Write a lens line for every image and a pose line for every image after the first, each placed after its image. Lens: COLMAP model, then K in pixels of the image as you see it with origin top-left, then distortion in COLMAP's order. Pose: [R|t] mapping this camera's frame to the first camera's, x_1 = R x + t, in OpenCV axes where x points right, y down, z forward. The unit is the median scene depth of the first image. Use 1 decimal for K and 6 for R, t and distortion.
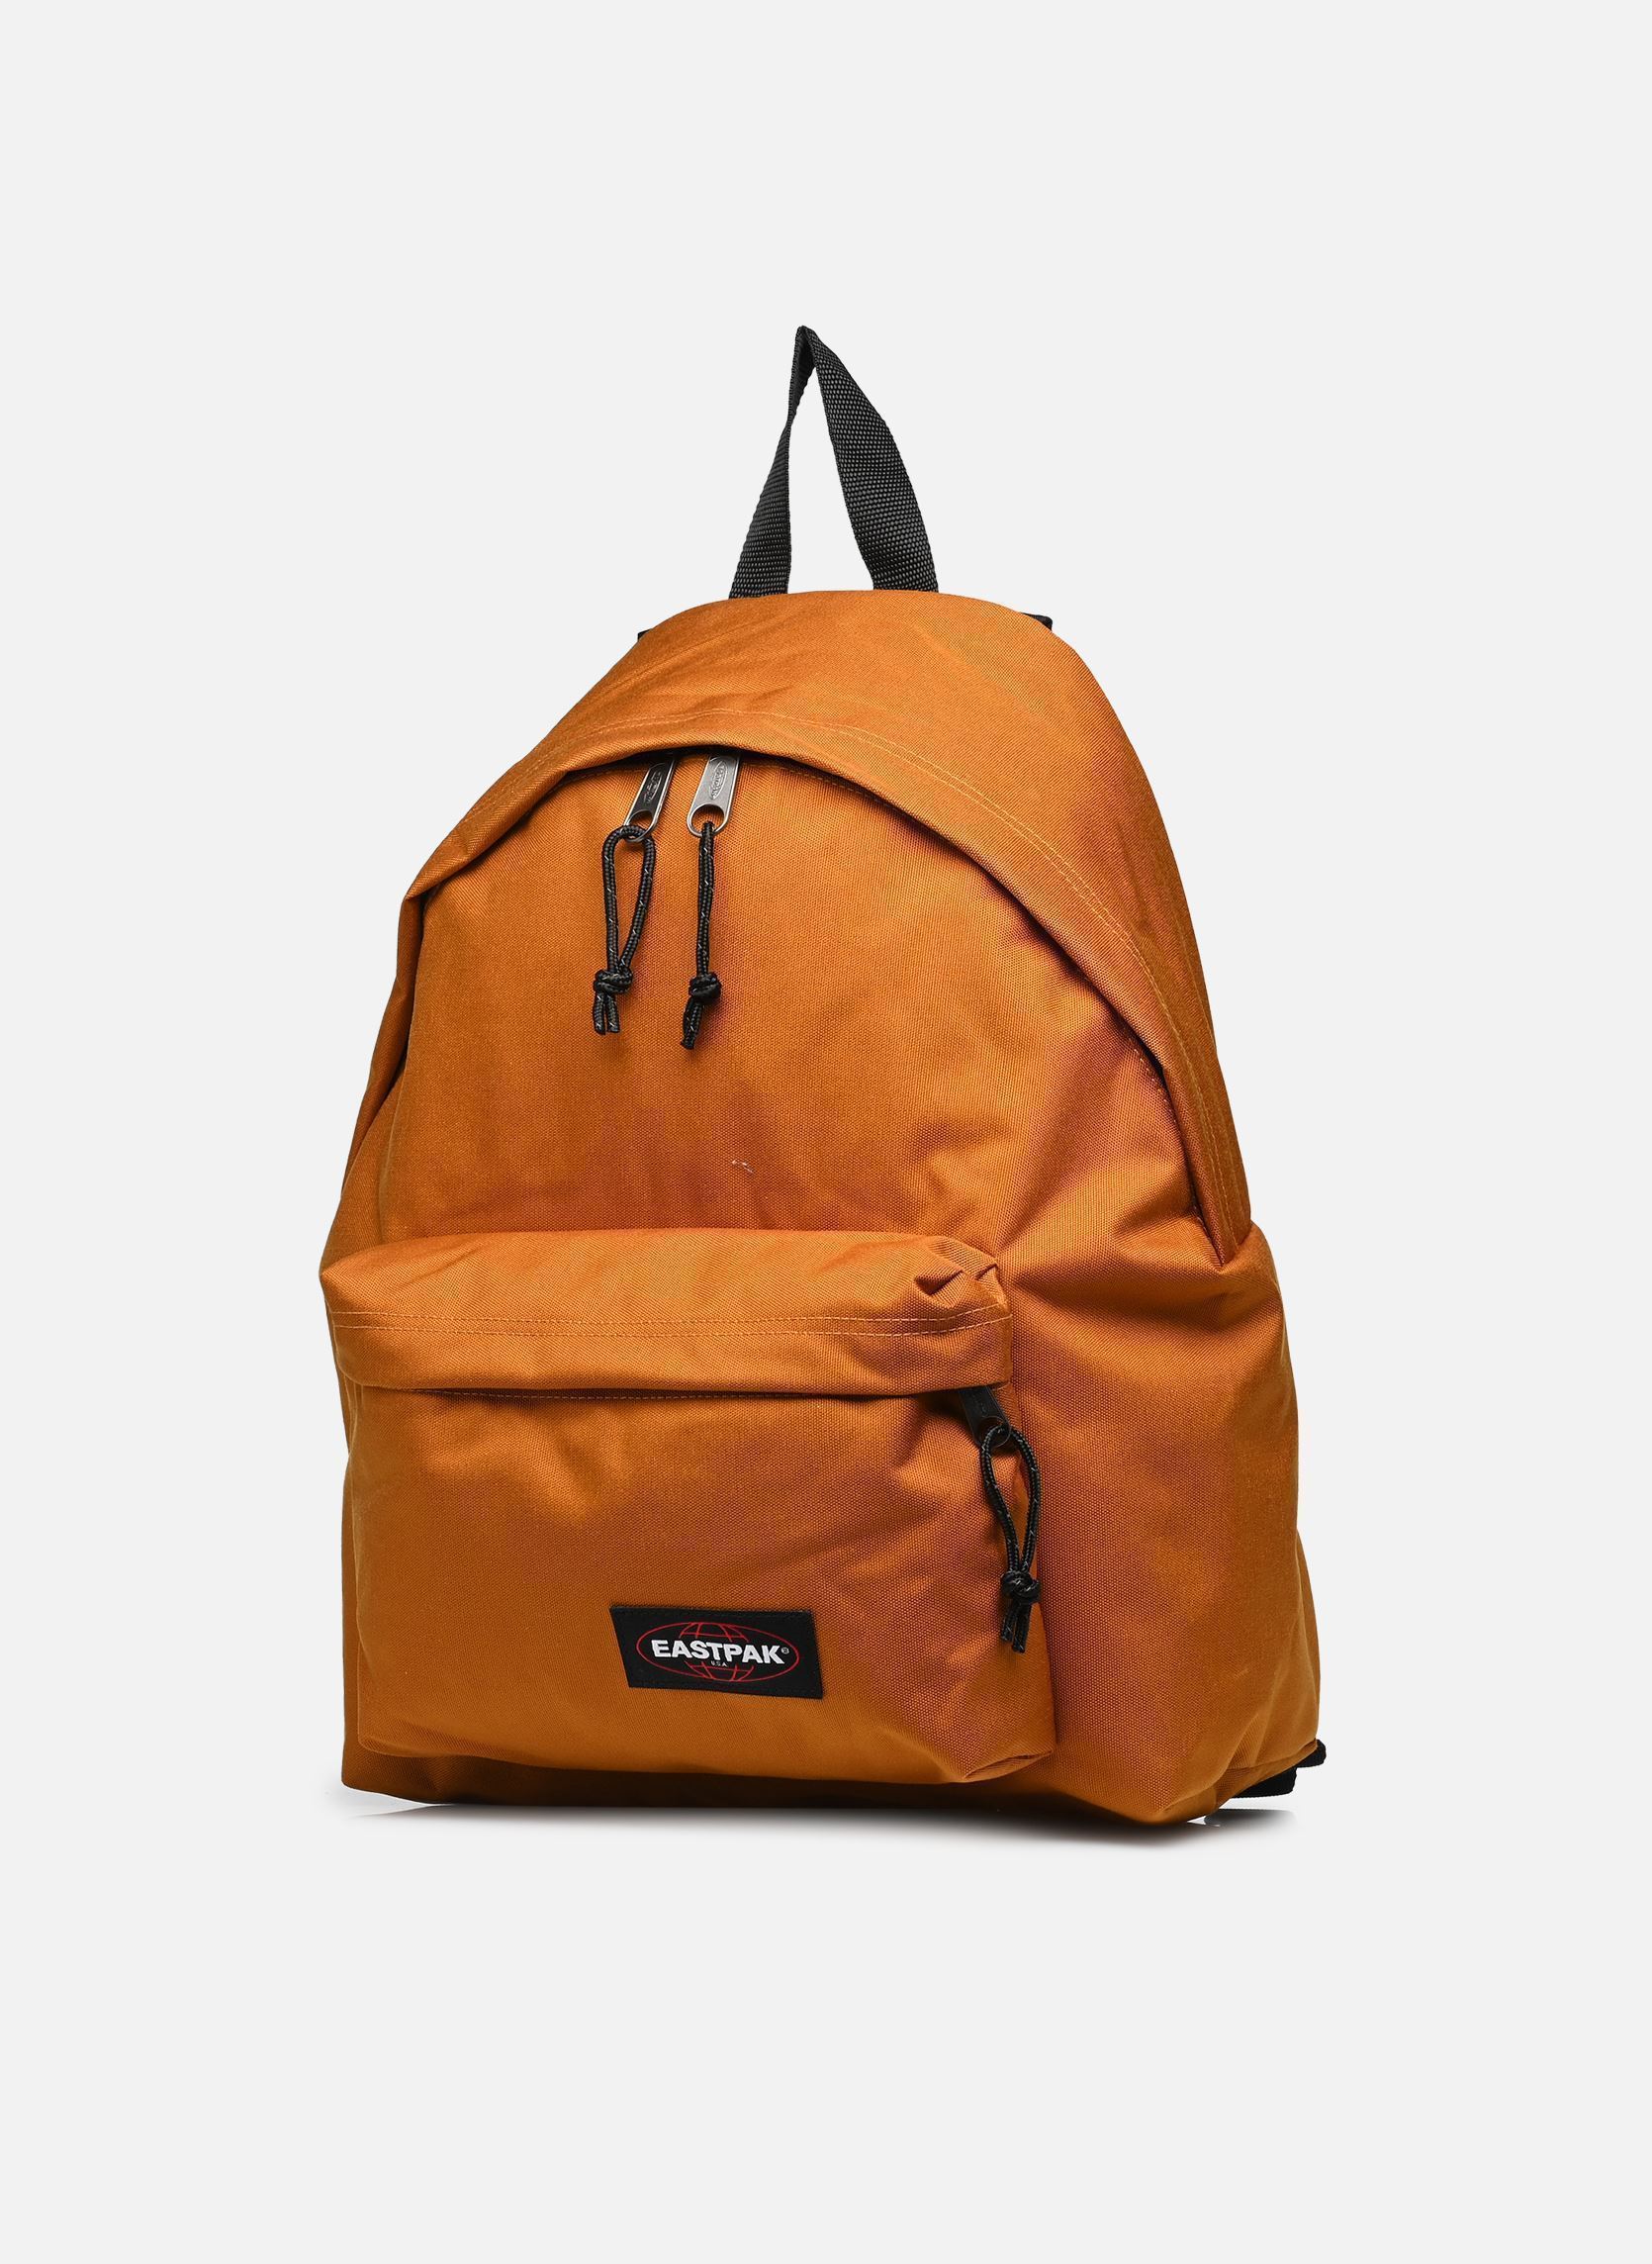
lens RADIAL K [[8167.3, 0, 827.5], [0, 8167.3, 1134.5], [0, 0, 1]] dist [-0.050541, 0.000000]
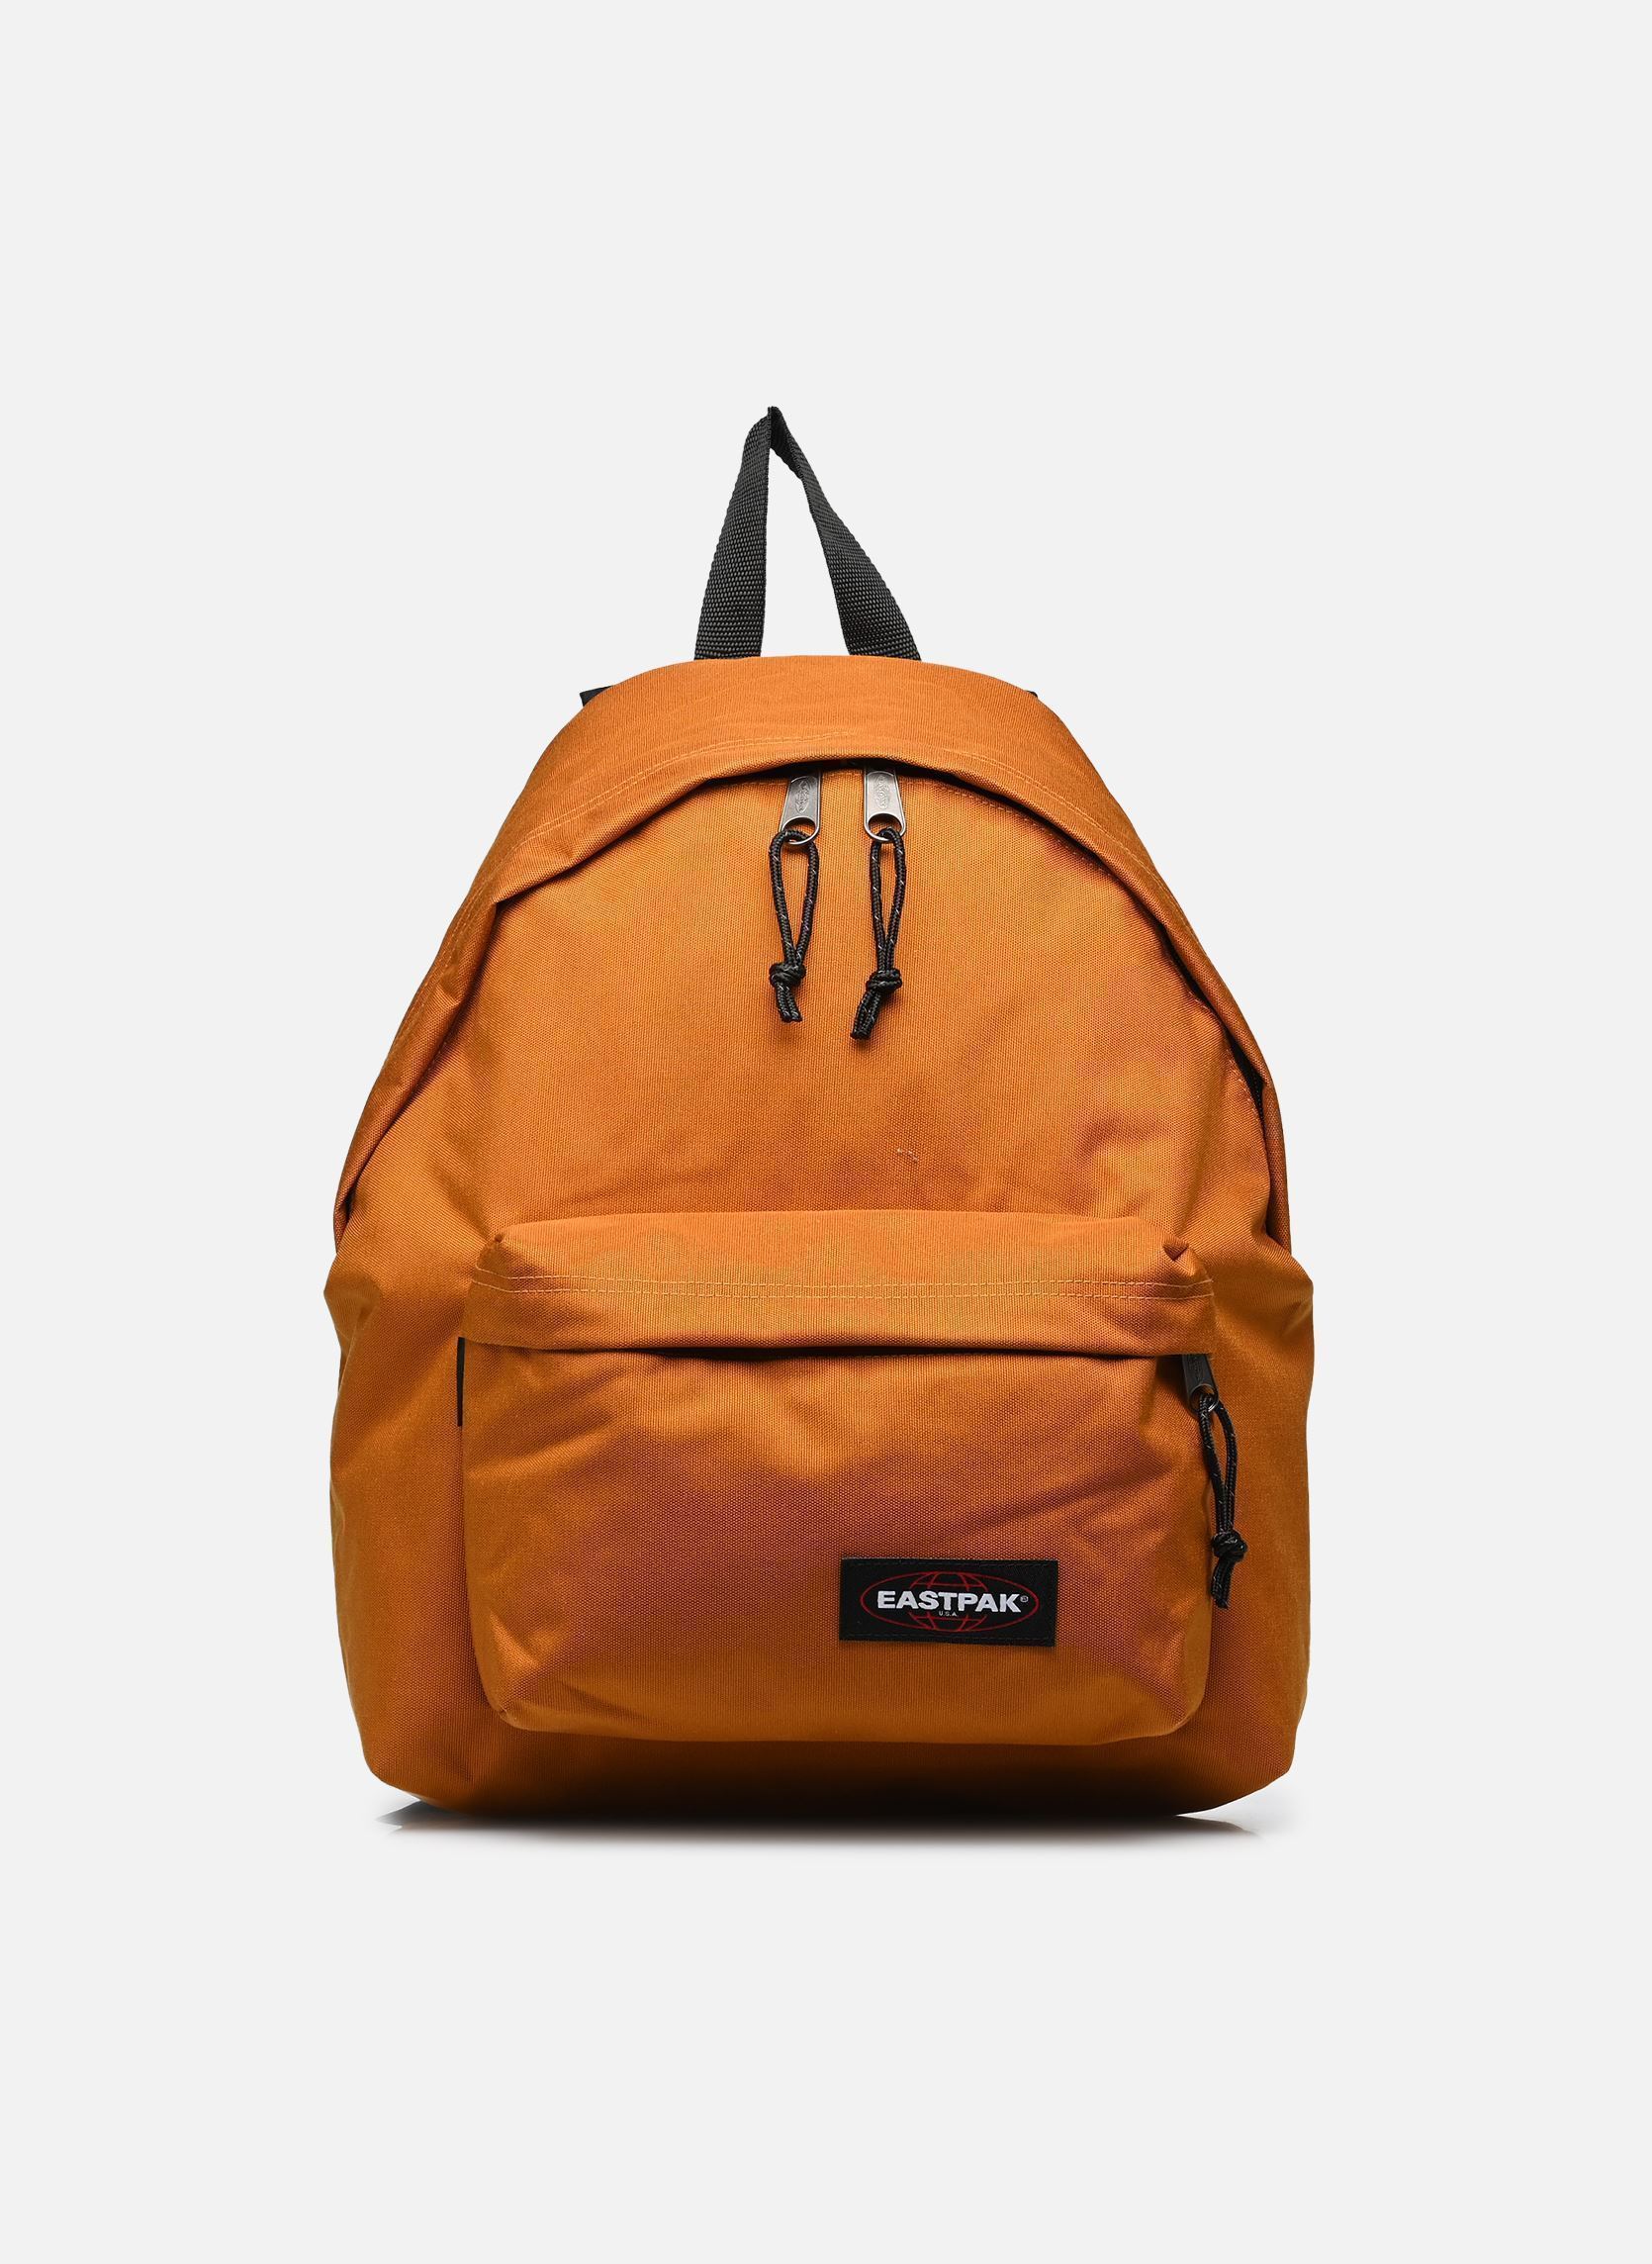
lens RADIAL K [[8167.3, 0, 825.5], [0, 8167.3, 1129.5], [0, 0, 1]] dist [-0.050541, 0.000000]
pose [[0.878415, 0.068436, 0.472974, -0.523689], [-0.011479, 0.992429, -0.122278, 0.130959], [-0.477761, 0.101982, 0.872550, 0.091316]]
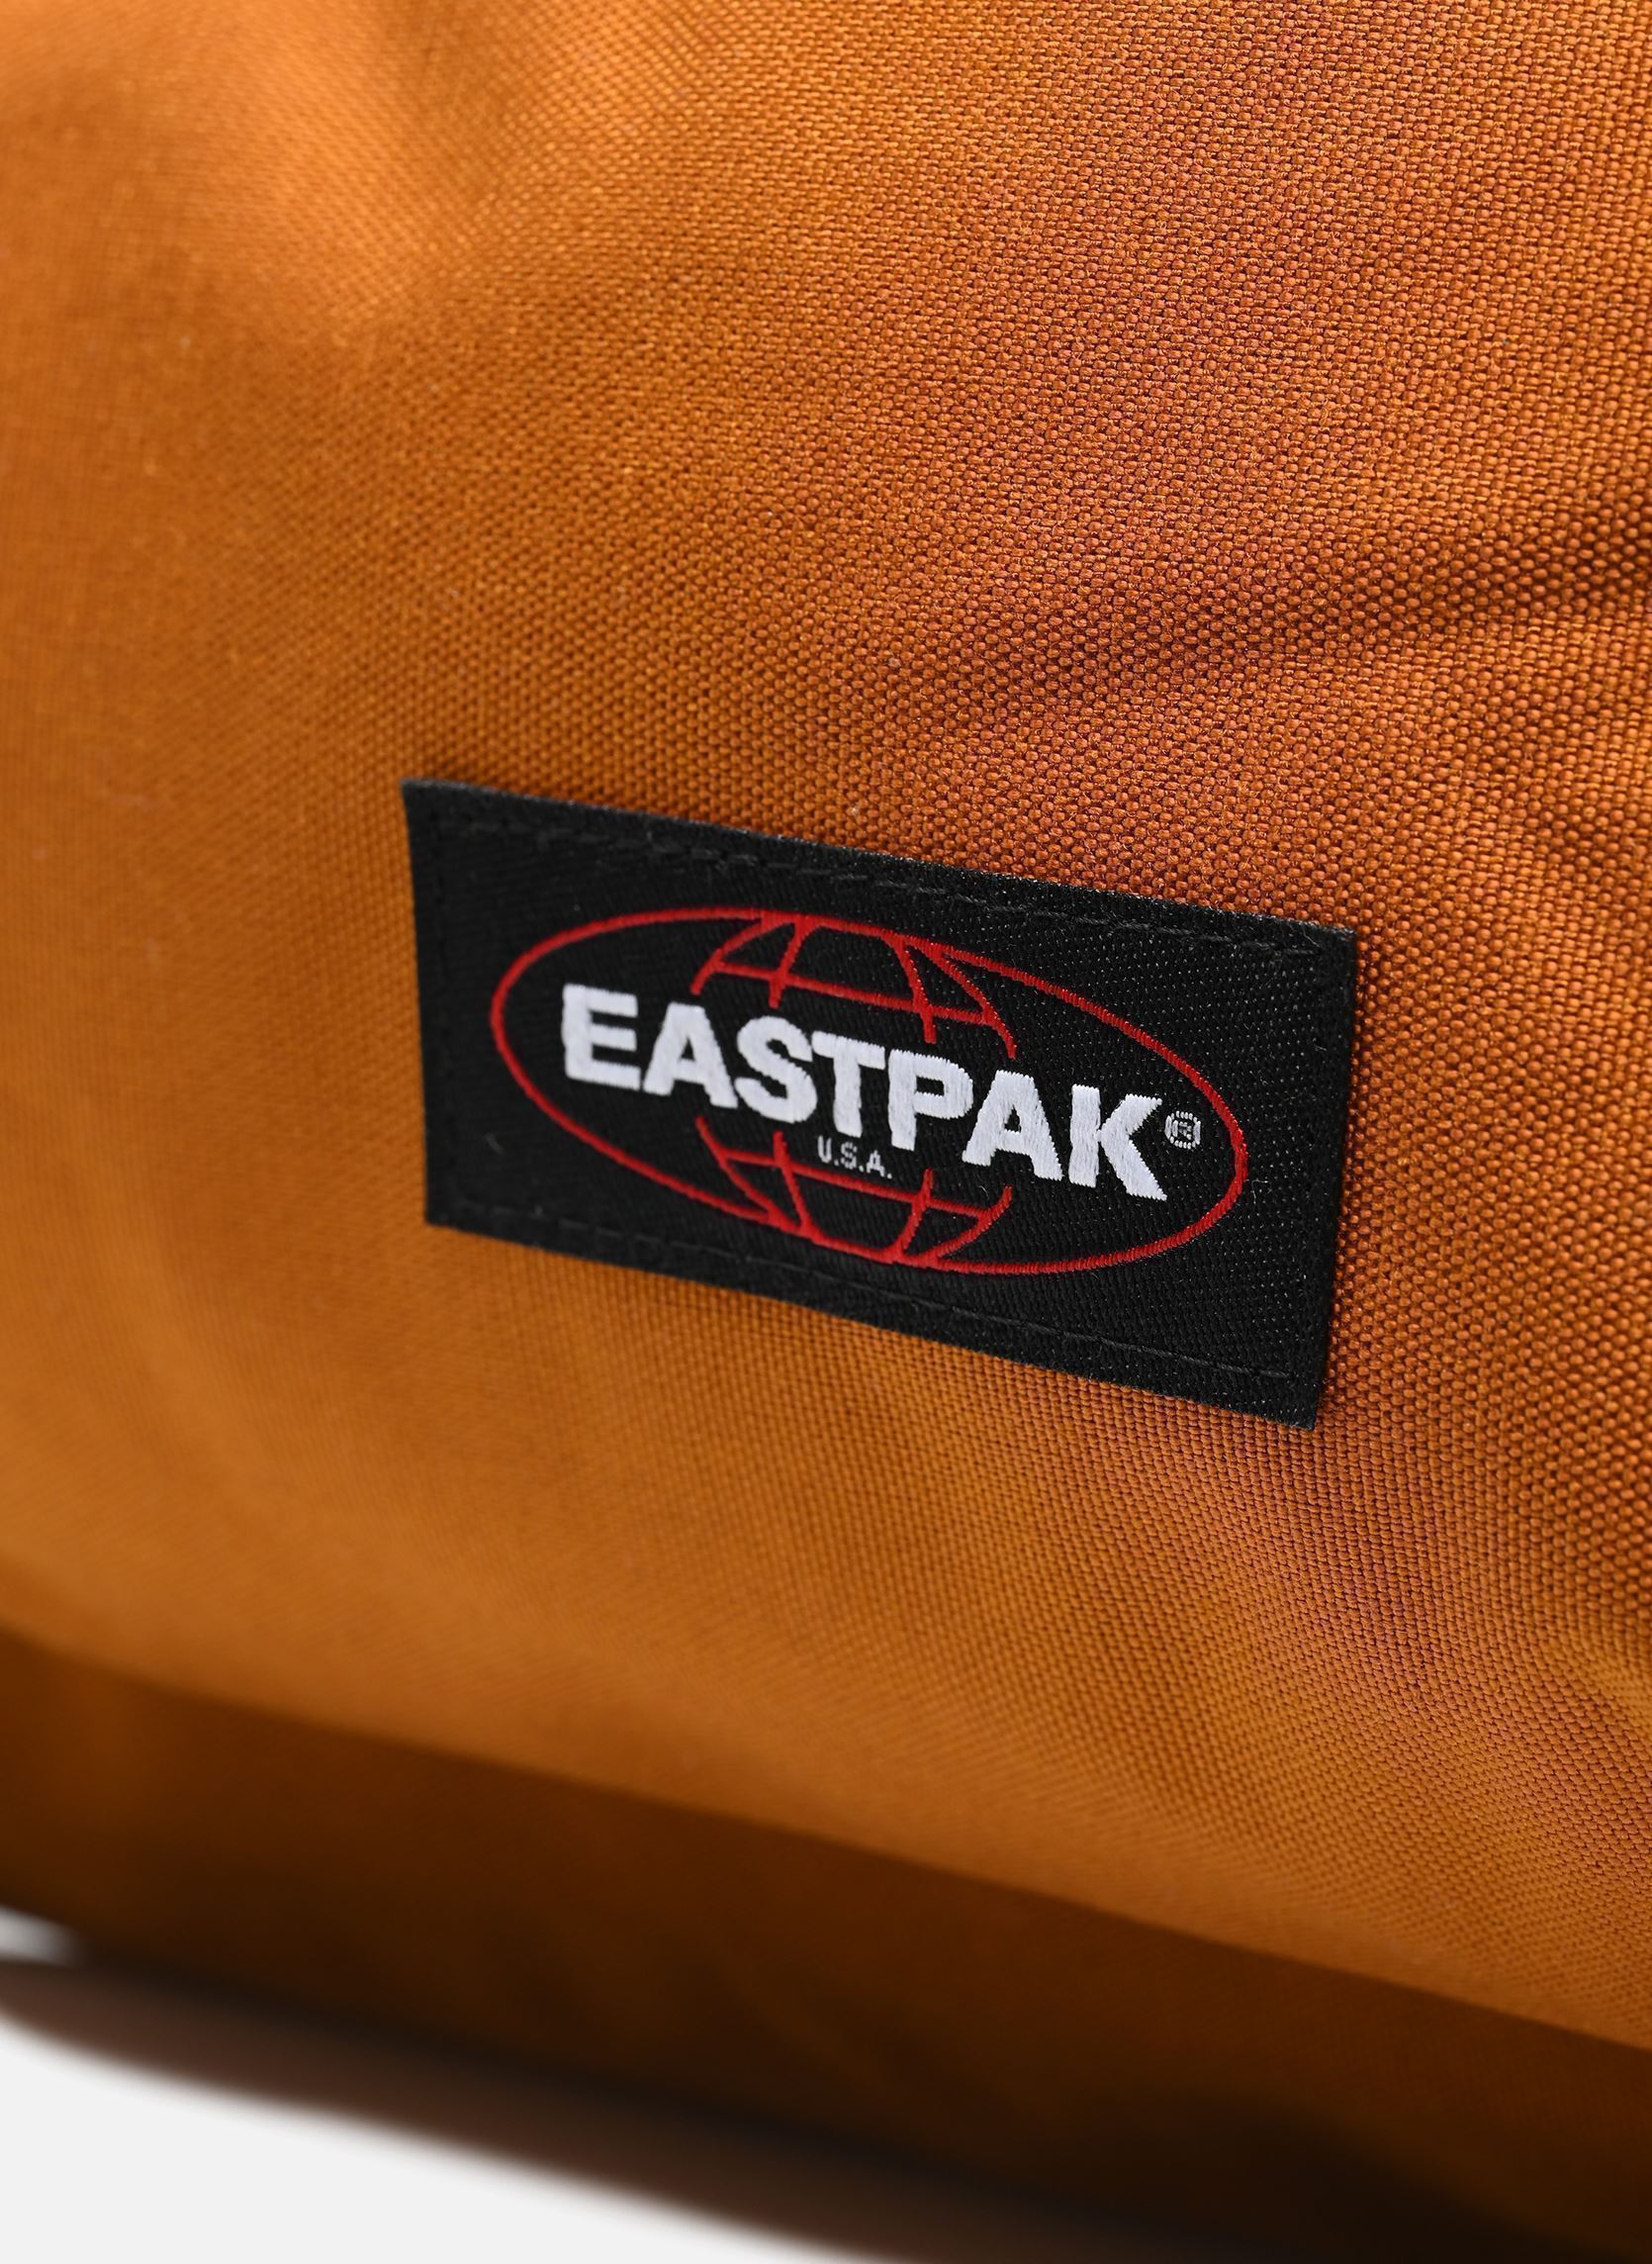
lens RADIAL K [[8167.3, 0, 825.6], [0, 8167.3, 1132.1], [0, 0, 1]] dist [-0.050541, 0.000000]
pose [[0.959776, 0.230616, -0.160145, 0.016812], [-0.245760, 0.965855, -0.082007, 0.080092], [0.135764, 0.118066, 0.983681, 0.809360]]
